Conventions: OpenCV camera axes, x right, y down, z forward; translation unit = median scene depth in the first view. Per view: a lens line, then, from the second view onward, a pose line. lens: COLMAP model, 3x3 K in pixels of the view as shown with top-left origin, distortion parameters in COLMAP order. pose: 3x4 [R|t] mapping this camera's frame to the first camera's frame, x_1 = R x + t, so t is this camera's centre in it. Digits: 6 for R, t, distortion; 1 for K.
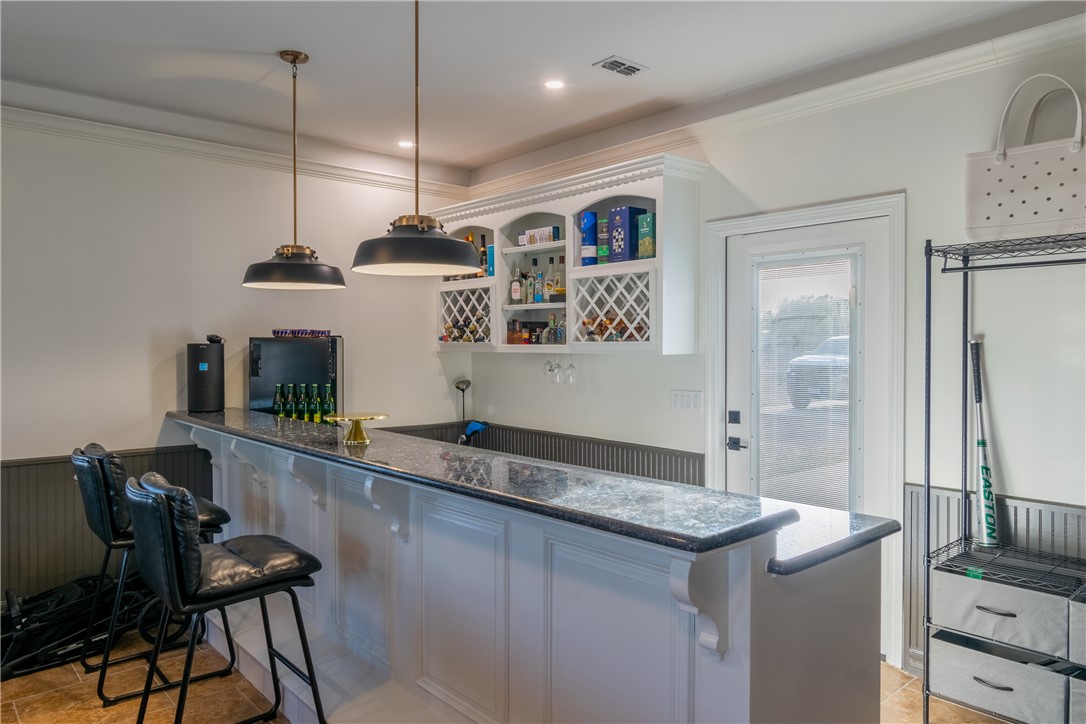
lens RADIAL K [[739.1, 0, 543.0], [0, 739.1, 362.0], [0, 0, 1]] dist [-0.002483, -0.003119]
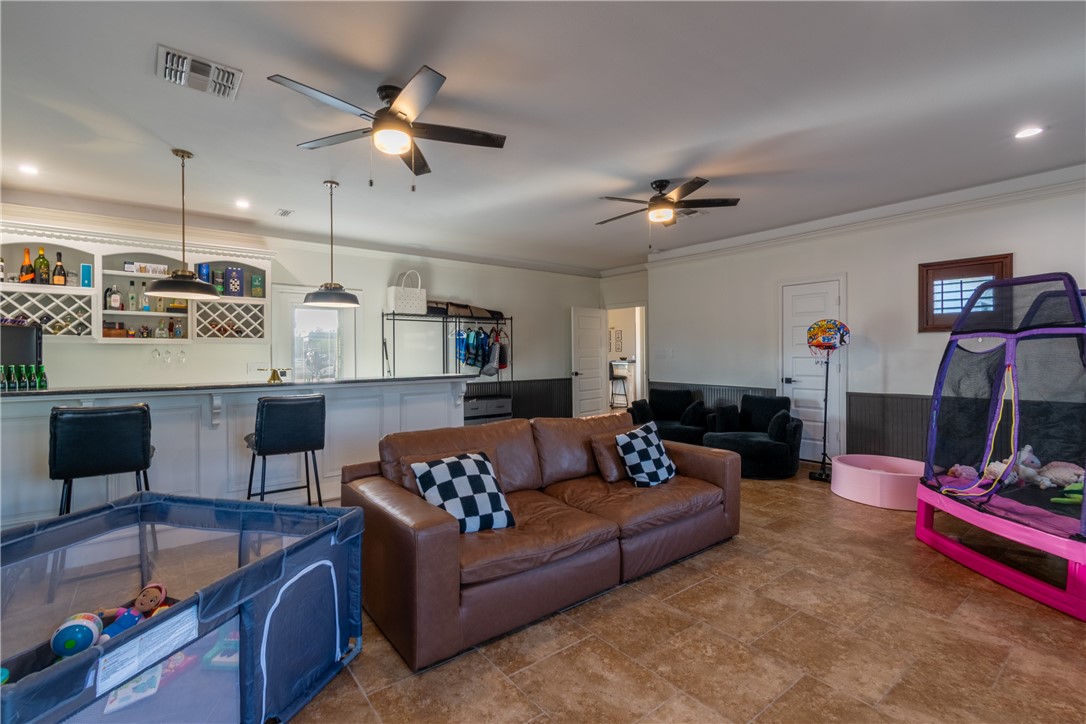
lens RADIAL K [[491.5, 0, 543.0], [0, 491.5, 362.0], [0, 0, 1]] dist [-0.000607, -0.000072]
pose [[0.046269, -0.010694, 0.998872, -1.131288], [0.029579, 0.999519, 0.009331, 0.046632], [-0.998491, 0.029114, 0.046563, 0.145799]]
